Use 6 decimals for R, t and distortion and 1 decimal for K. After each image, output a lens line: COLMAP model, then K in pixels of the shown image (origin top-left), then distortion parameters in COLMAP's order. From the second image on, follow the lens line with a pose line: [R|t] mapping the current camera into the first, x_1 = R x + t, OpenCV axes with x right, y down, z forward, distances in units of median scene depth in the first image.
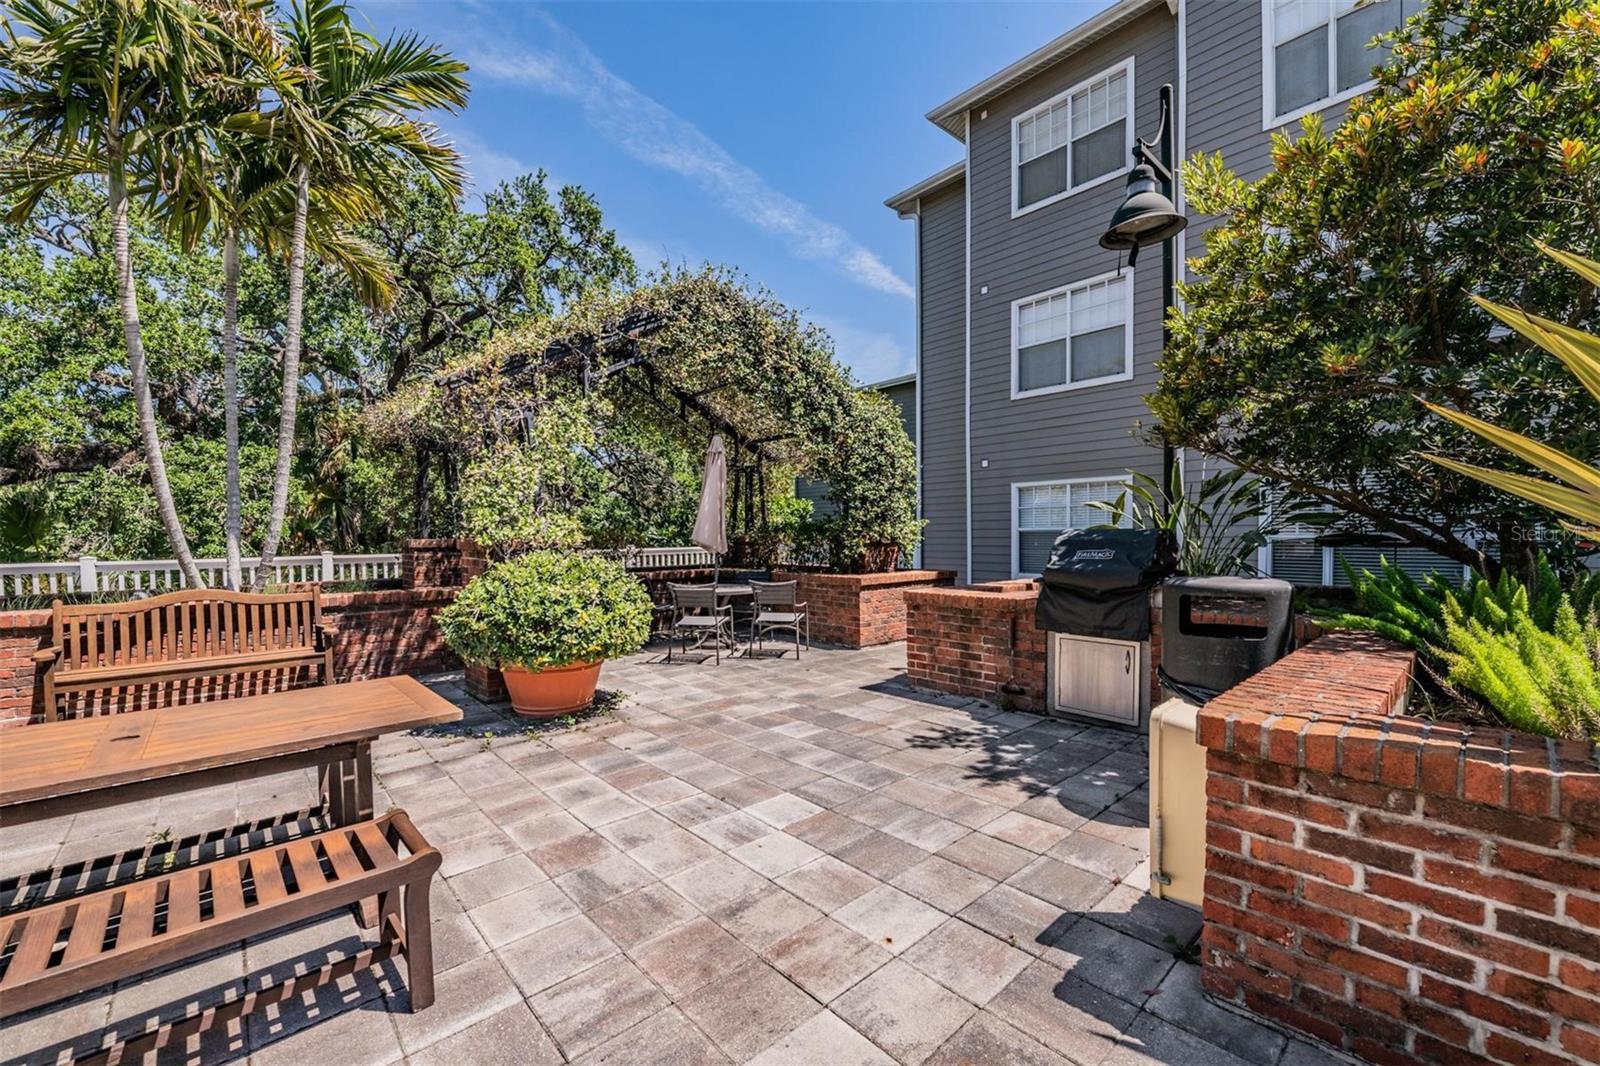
lens RADIAL K [[645.4, 0, 802.8], [0, 645.4, 549.0], [0, 0, 1]] dist [-0.000787, -0.010097]
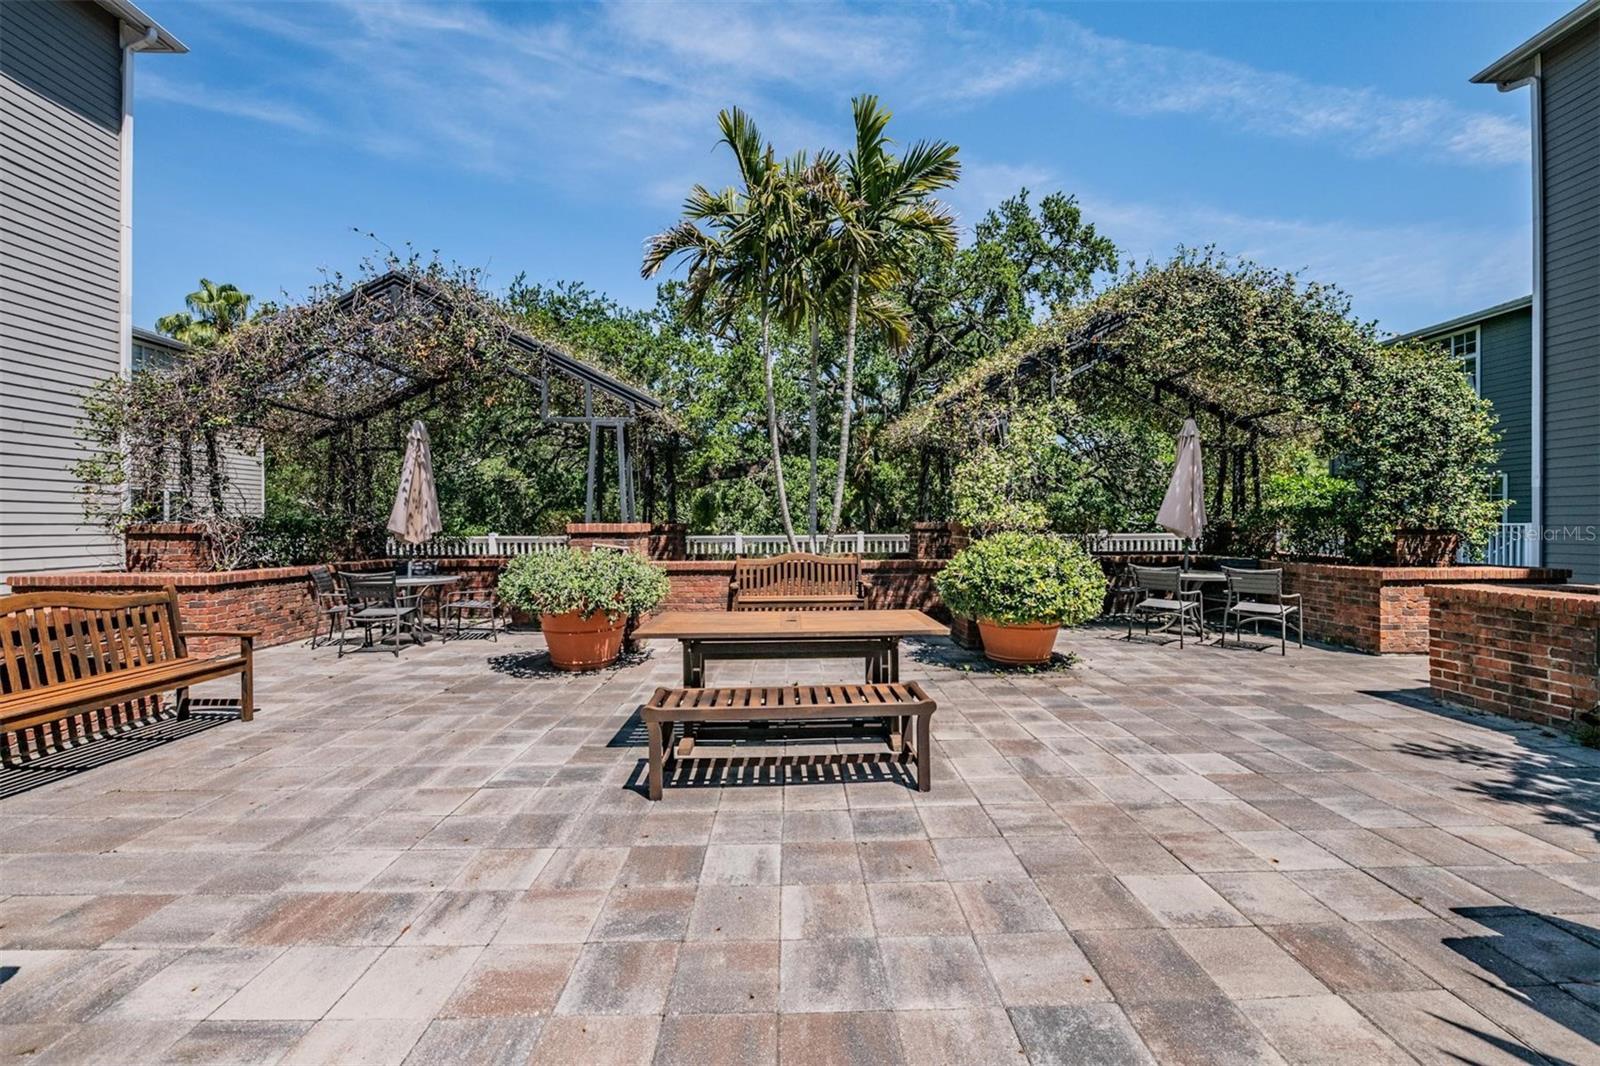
lens RADIAL K [[629.4, 0, 793.6], [0, 629.4, 540.3], [0, 0, 1]] dist [-0.002038, -0.000975]
pose [[0.743355, 0.023358, -0.668489, 0.079255], [-0.017310, 0.999727, 0.015683, 0.006920], [0.668673, -0.000087, 0.743556, -0.149967]]
